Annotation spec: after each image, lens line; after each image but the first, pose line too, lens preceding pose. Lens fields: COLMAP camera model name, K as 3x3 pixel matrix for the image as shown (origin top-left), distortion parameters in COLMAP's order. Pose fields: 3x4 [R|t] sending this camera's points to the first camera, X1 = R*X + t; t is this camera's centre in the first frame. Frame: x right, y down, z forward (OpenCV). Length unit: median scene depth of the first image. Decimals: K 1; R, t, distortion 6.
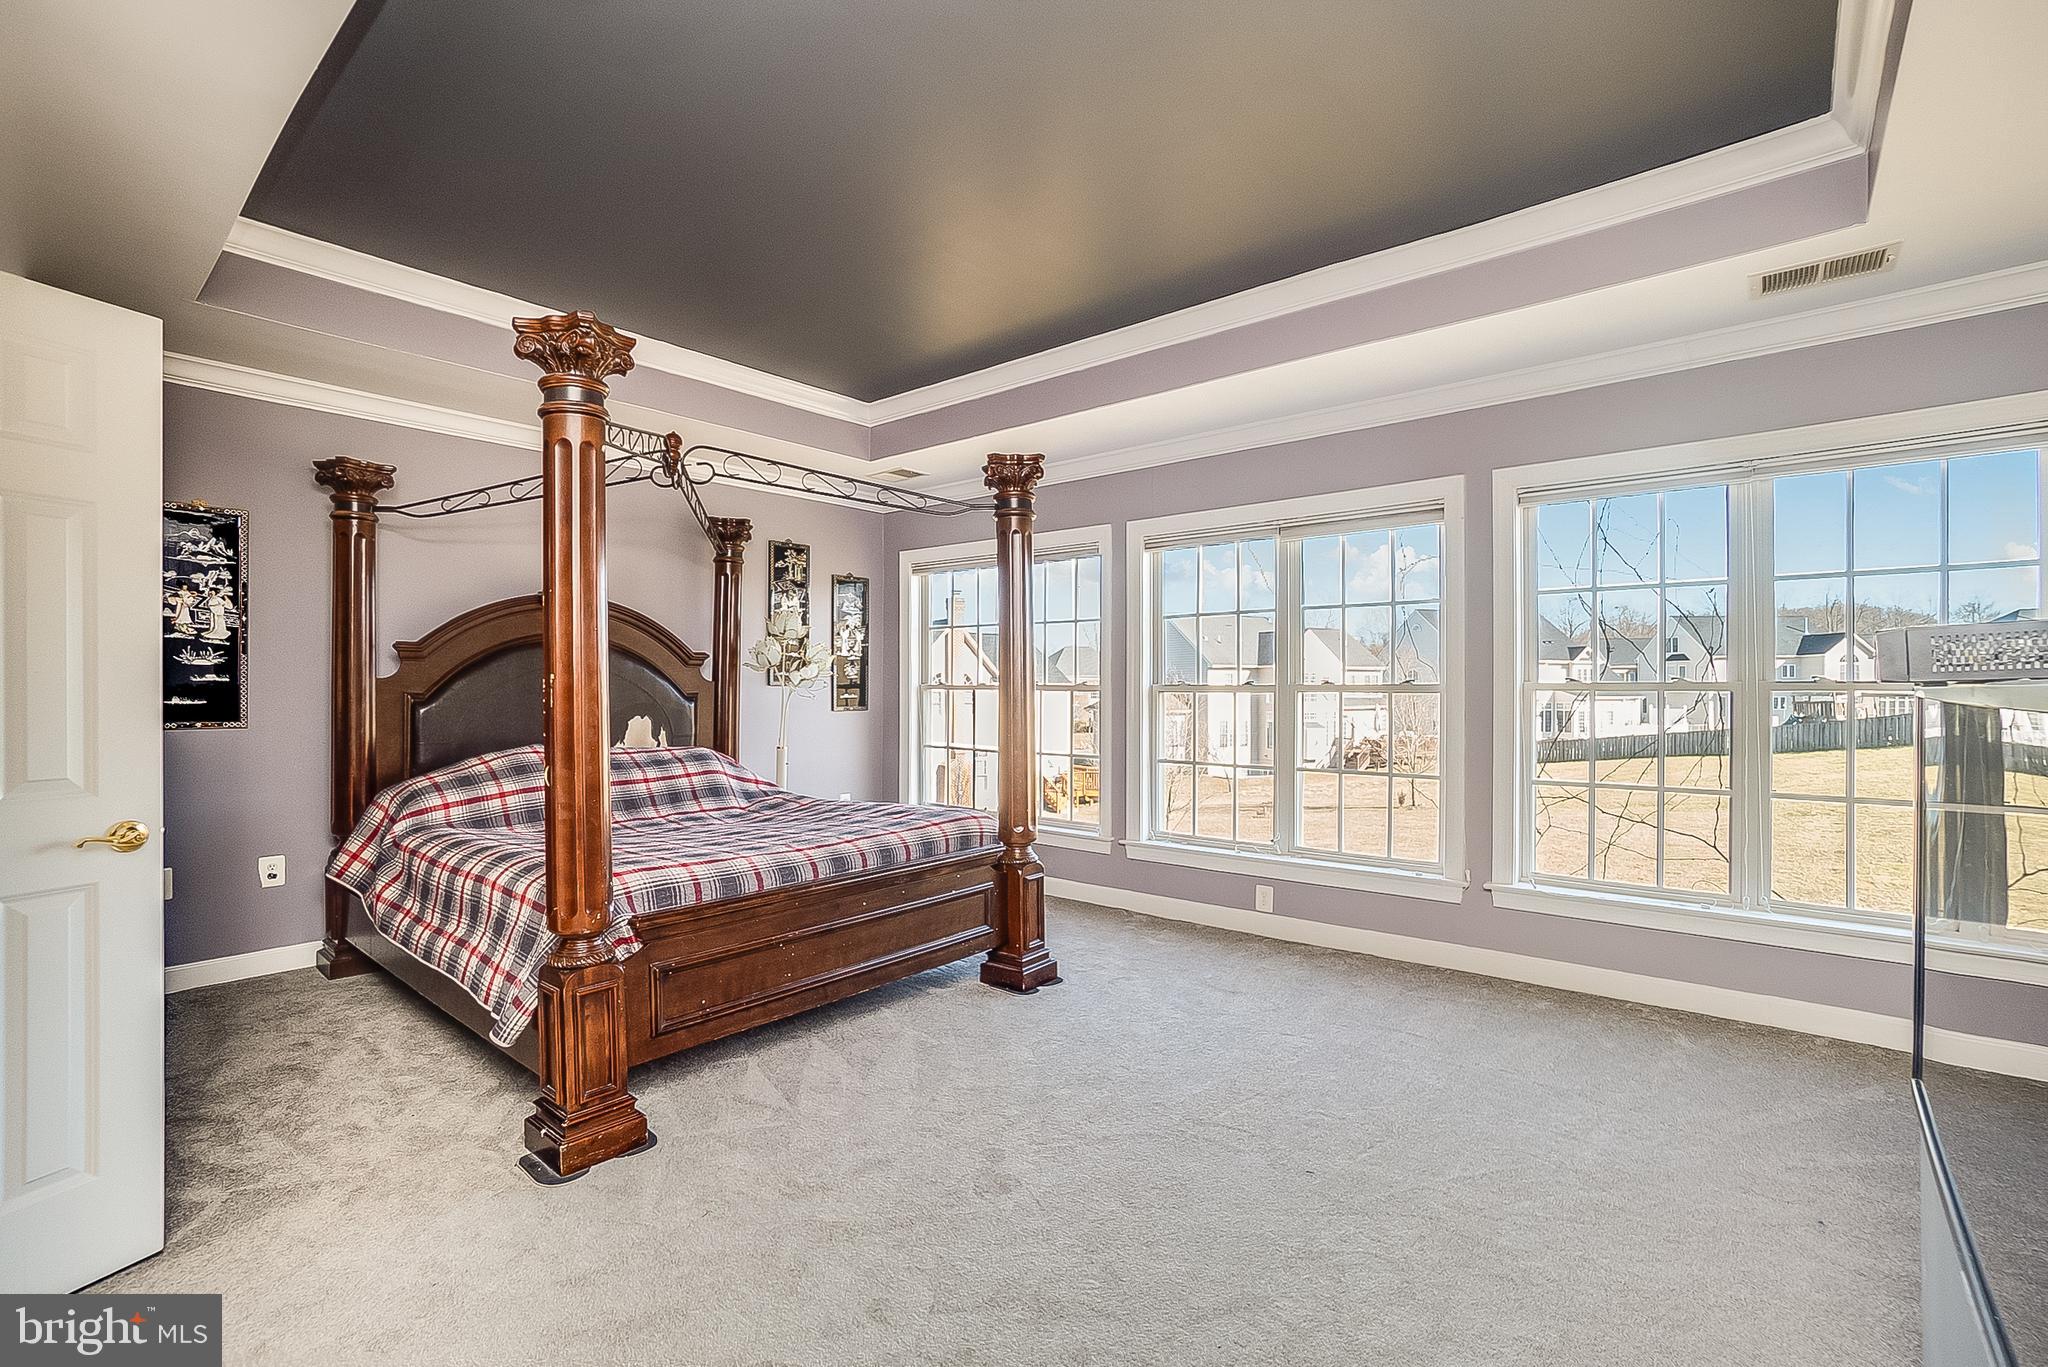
lens RADIAL K [[889.0, 0, 1023.5], [0, 889.0, 682.9], [0, 0, 1]] dist [0.001703, 0.000063]
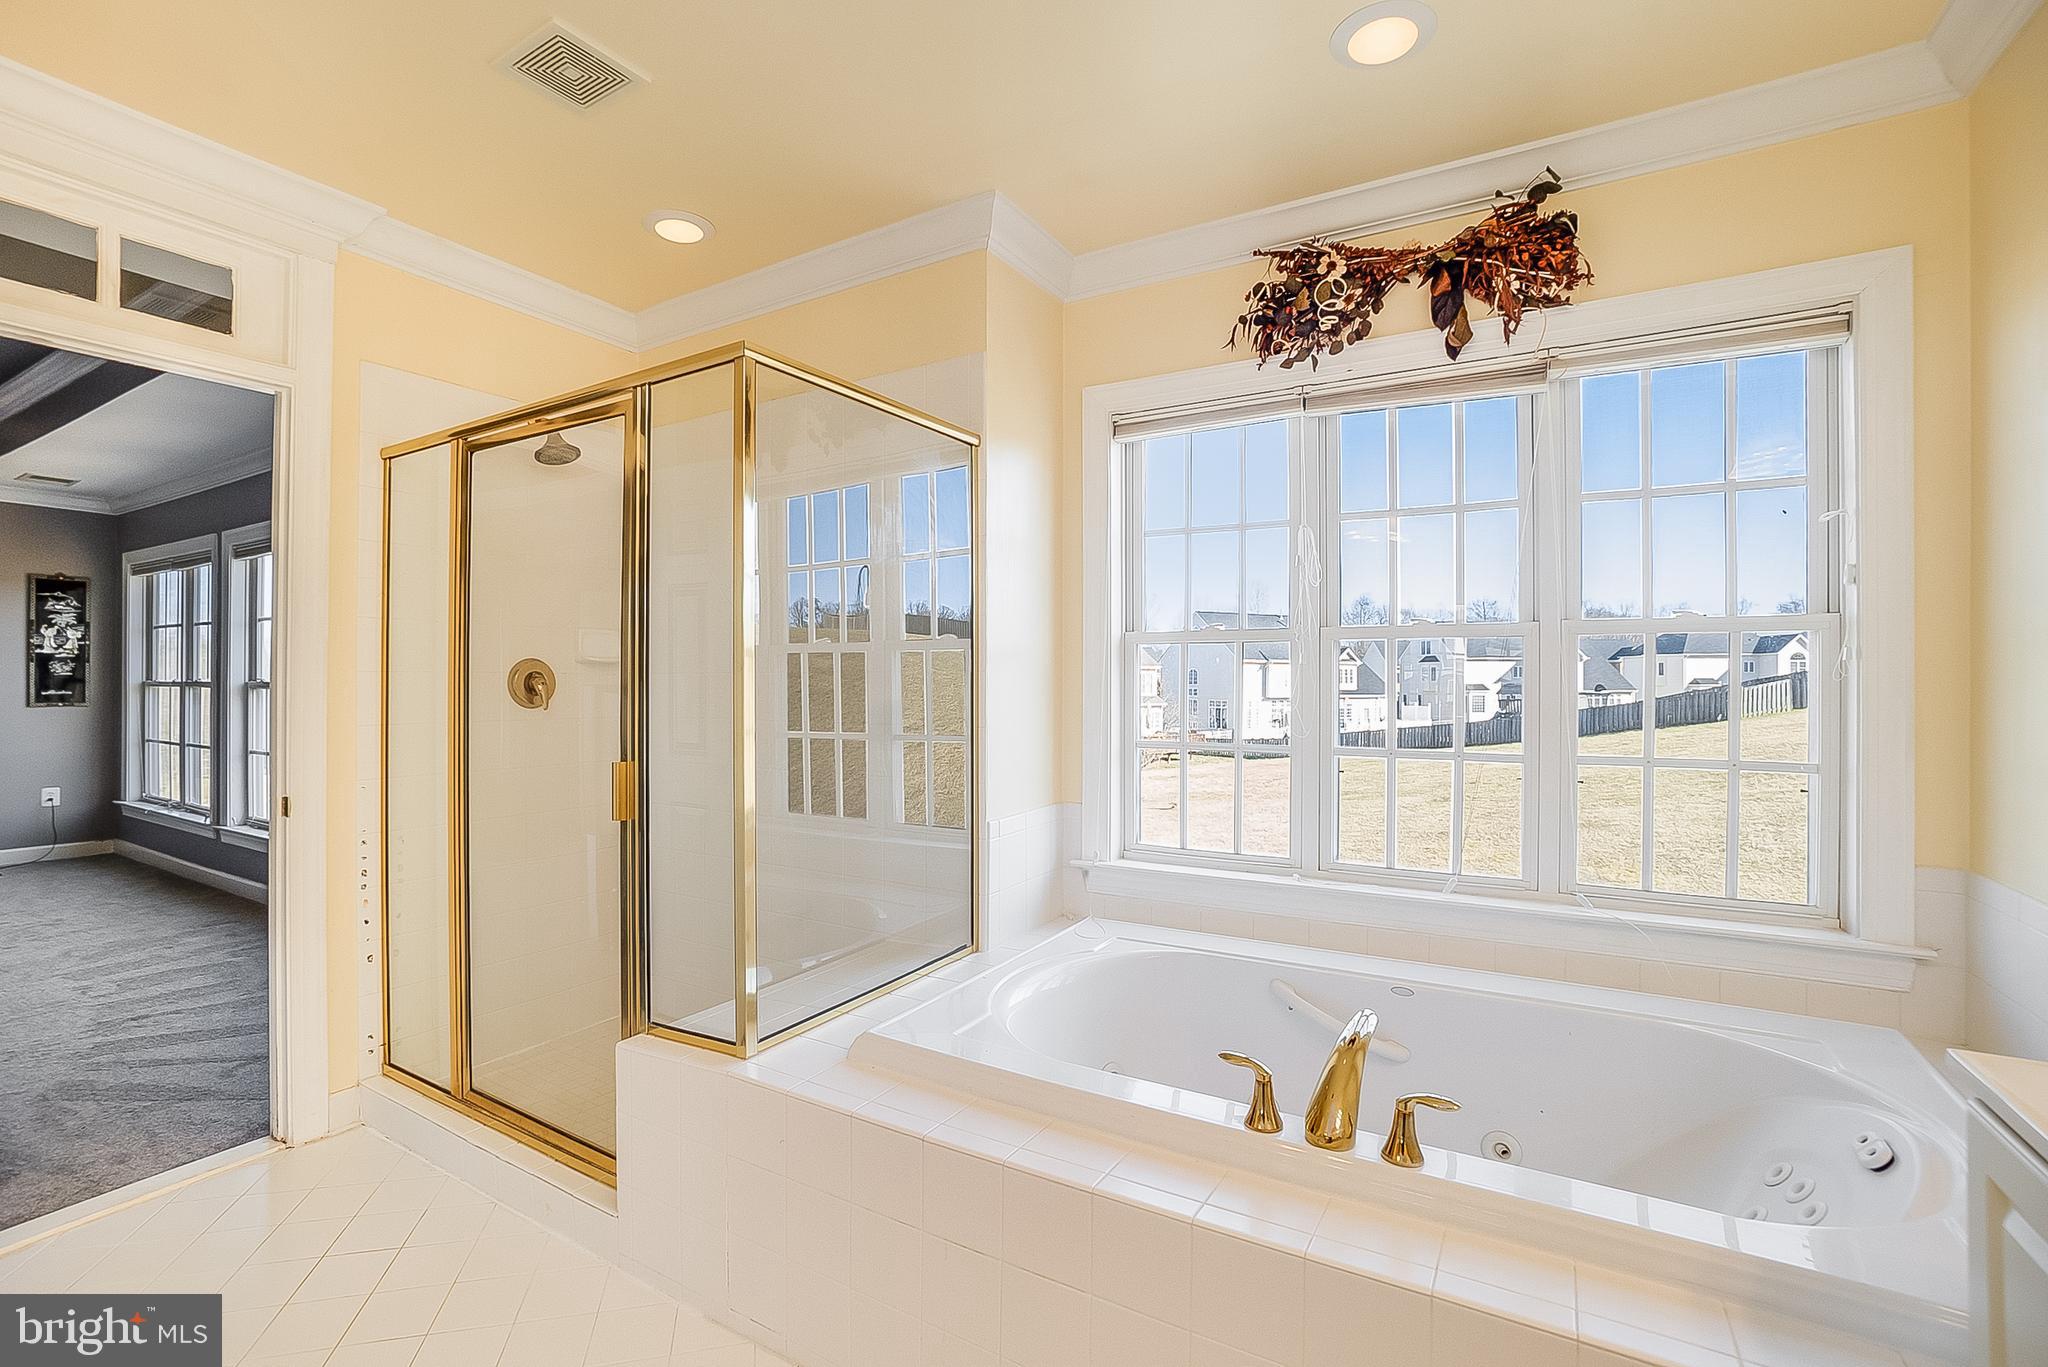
lens RADIAL K [[889.0, 0, 1023.8], [0, 889.0, 680.2], [0, 0, 1]] dist [0.001703, 0.000063]
pose [[0.987986, 0.002044, 0.154528, 0.732184], [-0.001870, 0.999997, -0.001276, -0.000535], [-0.154531, 0.000971, 0.987988, -0.174284]]
